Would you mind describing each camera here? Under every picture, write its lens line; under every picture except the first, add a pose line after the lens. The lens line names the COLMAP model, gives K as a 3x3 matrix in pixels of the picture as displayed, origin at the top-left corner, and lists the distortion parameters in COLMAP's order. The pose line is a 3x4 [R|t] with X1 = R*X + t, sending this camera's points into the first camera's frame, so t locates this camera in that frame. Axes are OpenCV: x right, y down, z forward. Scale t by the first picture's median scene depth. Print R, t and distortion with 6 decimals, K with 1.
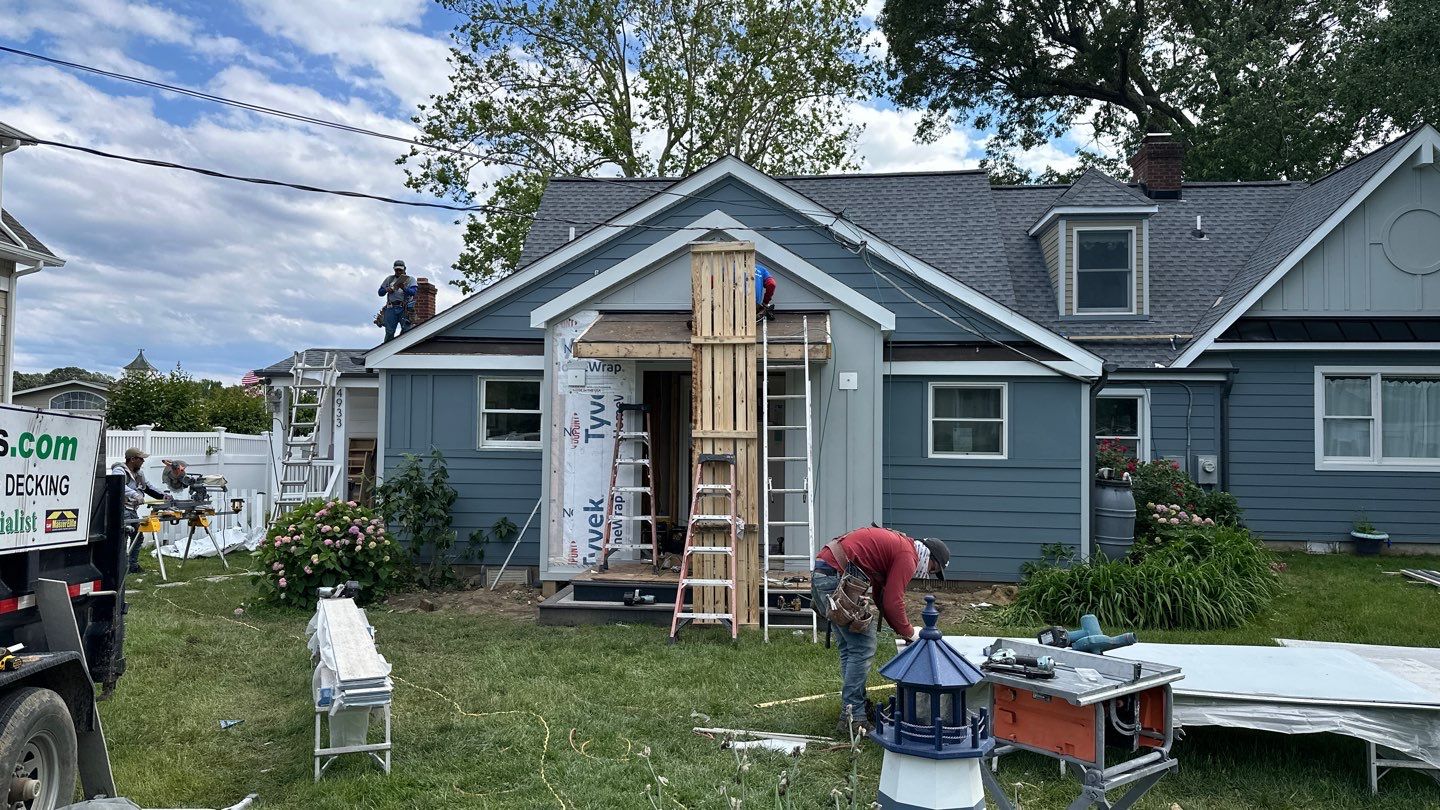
lens RADIAL K [[1013.2, 0, 719.7], [0, 1013.2, 412.6], [0, 0, 1]] dist [0.085861, -0.114388]
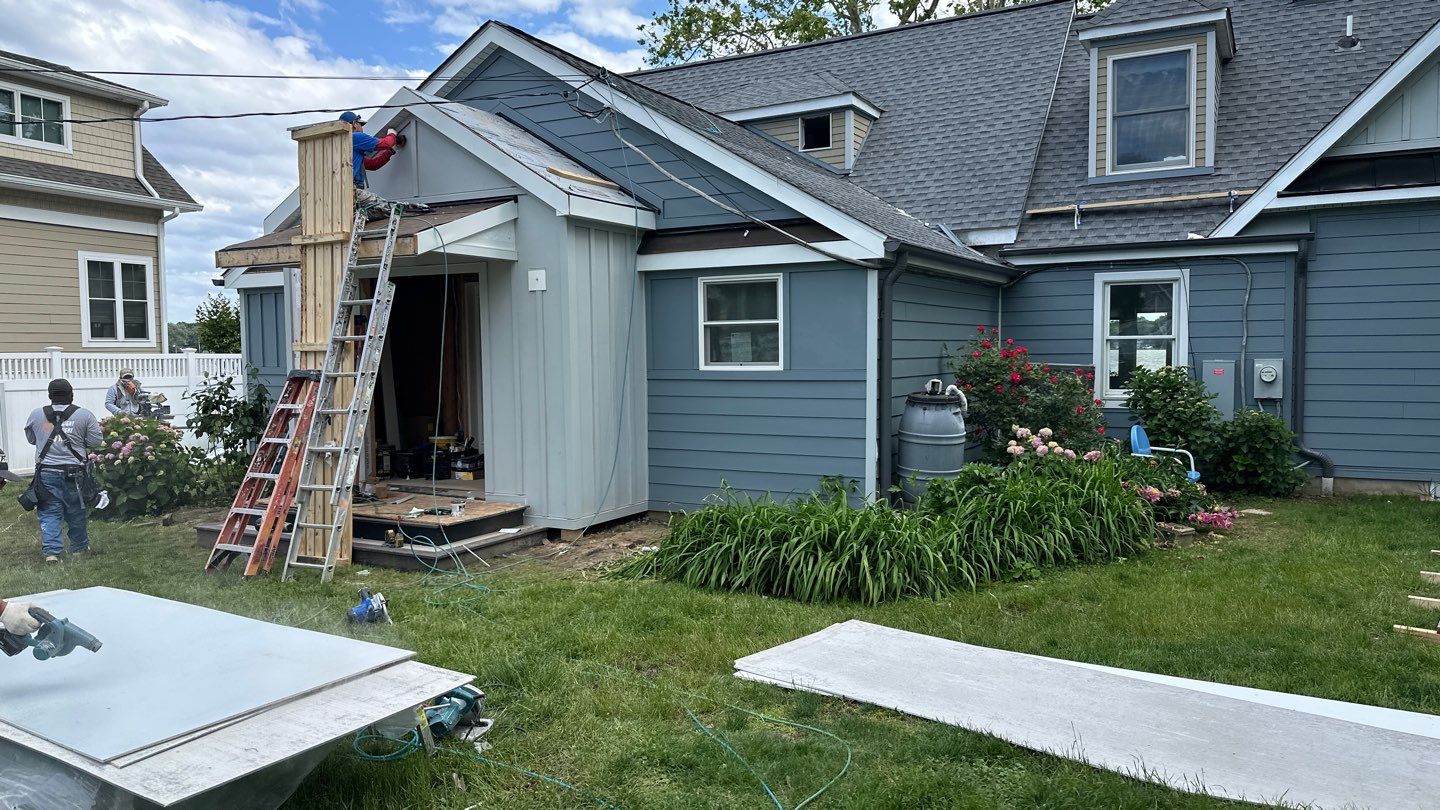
lens RADIAL K [[1013.2, 0, 720.4], [0, 1013.2, 414.8], [0, 0, 1]] dist [0.085861, -0.114388]
pose [[0.917147, 0.004784, -0.398520, 0.545998], [0.029947, 0.996274, 0.080879, 0.014789], [0.397422, -0.086112, 0.913587, 0.255446]]
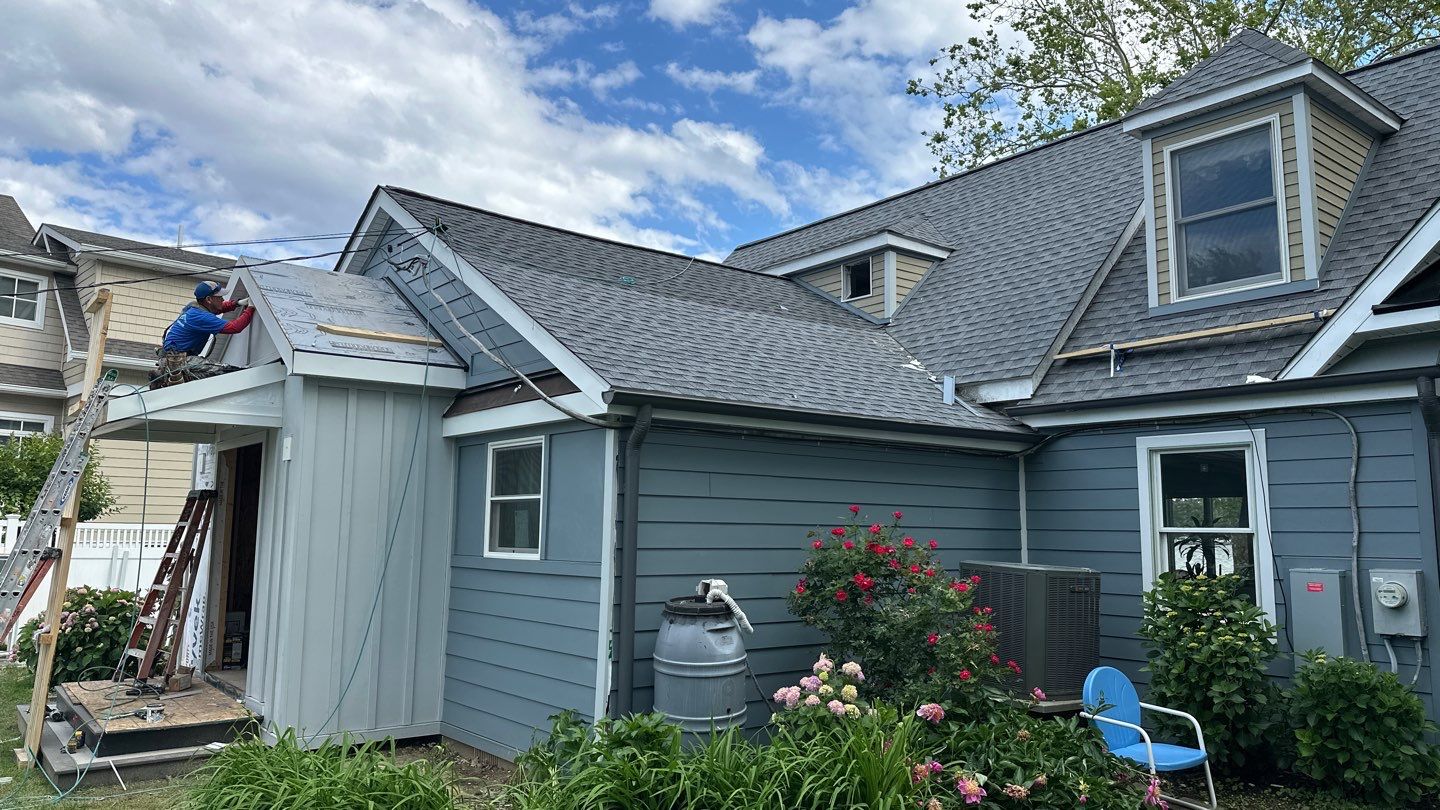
lens RADIAL K [[1013.2, 0, 706.6], [0, 1013.2, 401.2], [0, 0, 1]] dist [0.085861, -0.114388]
pose [[0.691792, -0.095407, -0.715766, 0.789323], [0.012892, 0.992707, -0.119862, 0.025146], [0.721982, 0.073692, 0.687976, 0.639006]]
